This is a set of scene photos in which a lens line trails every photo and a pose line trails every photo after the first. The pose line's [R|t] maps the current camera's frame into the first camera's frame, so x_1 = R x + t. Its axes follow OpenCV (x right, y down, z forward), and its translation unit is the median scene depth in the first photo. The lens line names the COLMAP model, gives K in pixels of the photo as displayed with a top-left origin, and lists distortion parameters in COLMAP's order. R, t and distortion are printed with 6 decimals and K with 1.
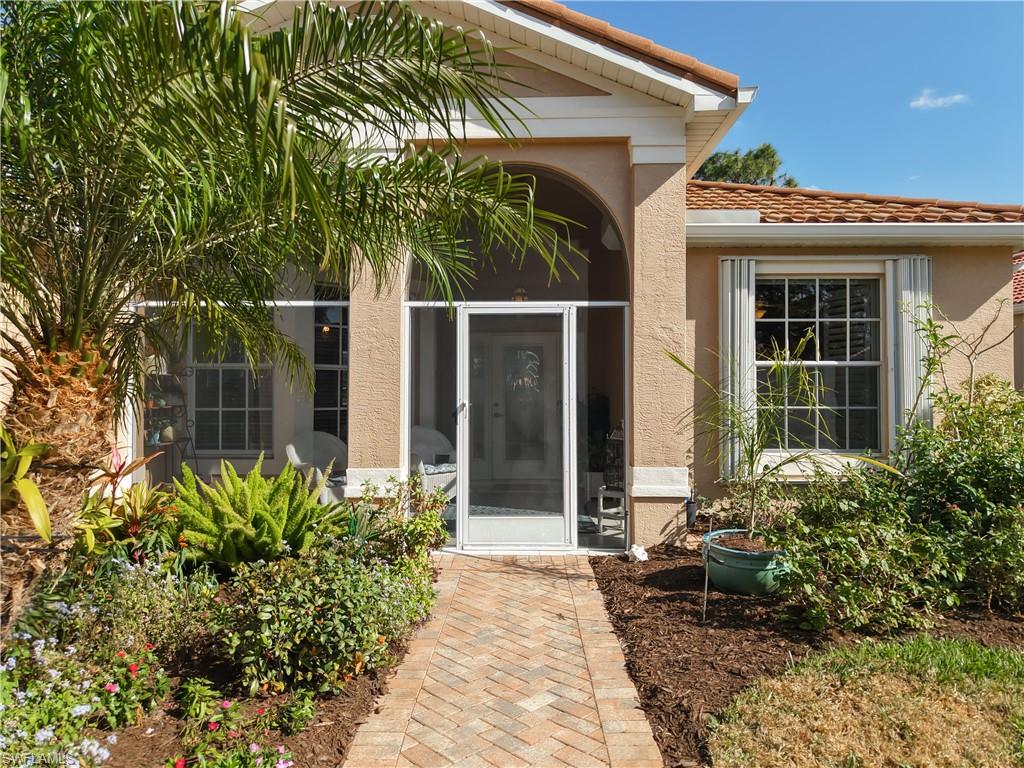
lens RADIAL K [[718.2, 0, 512.0], [0, 718.2, 384.0], [0, 0, 1]] dist [0.003158, -0.000429]
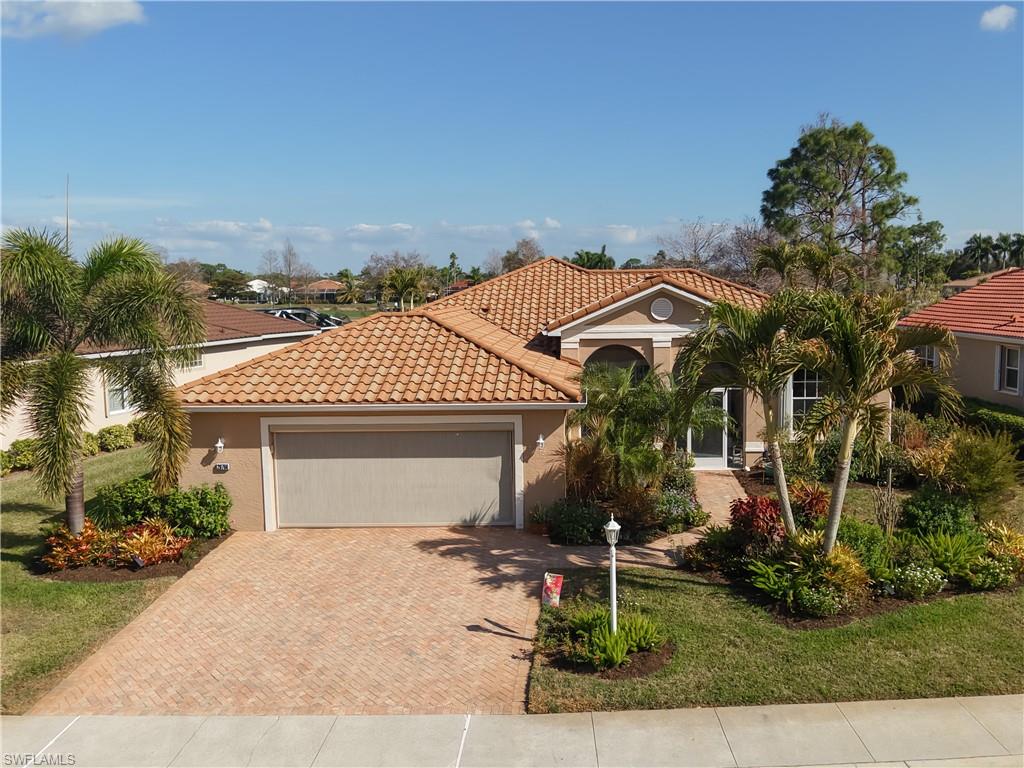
lens RADIAL K [[887.2, 0, 552.4], [0, 887.2, 385.6], [0, 0, 1]] dist [-0.011943, -0.024765]
pose [[0.999380, -0.003285, -0.035056, -0.526521], [0.007778, 0.991641, 0.128795, -0.618779], [0.034340, -0.128988, 0.991051, -2.765158]]
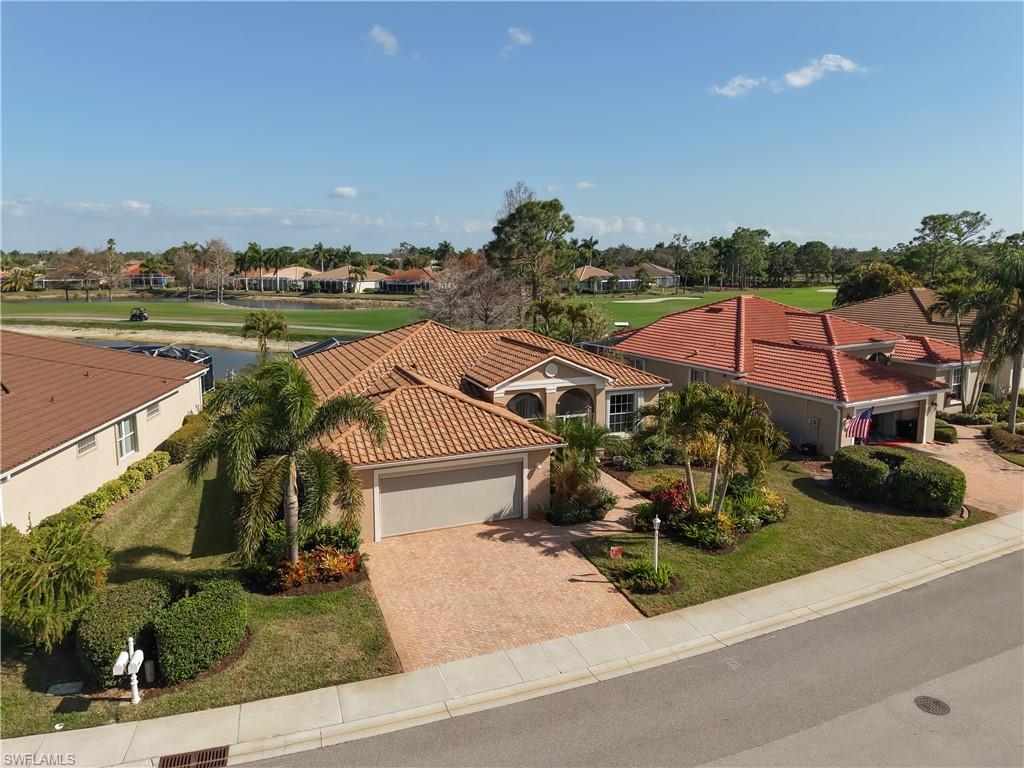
lens RADIAL K [[718.2, 0, 512.0], [0, 718.2, 384.0], [0, 0, 1]] dist [0.003158, -0.000429]
pose [[0.932678, -0.063038, 0.355159, -2.199464], [-0.002147, 0.983624, 0.180223, -1.243980], [-0.360704, -0.168852, 0.917269, -3.481118]]
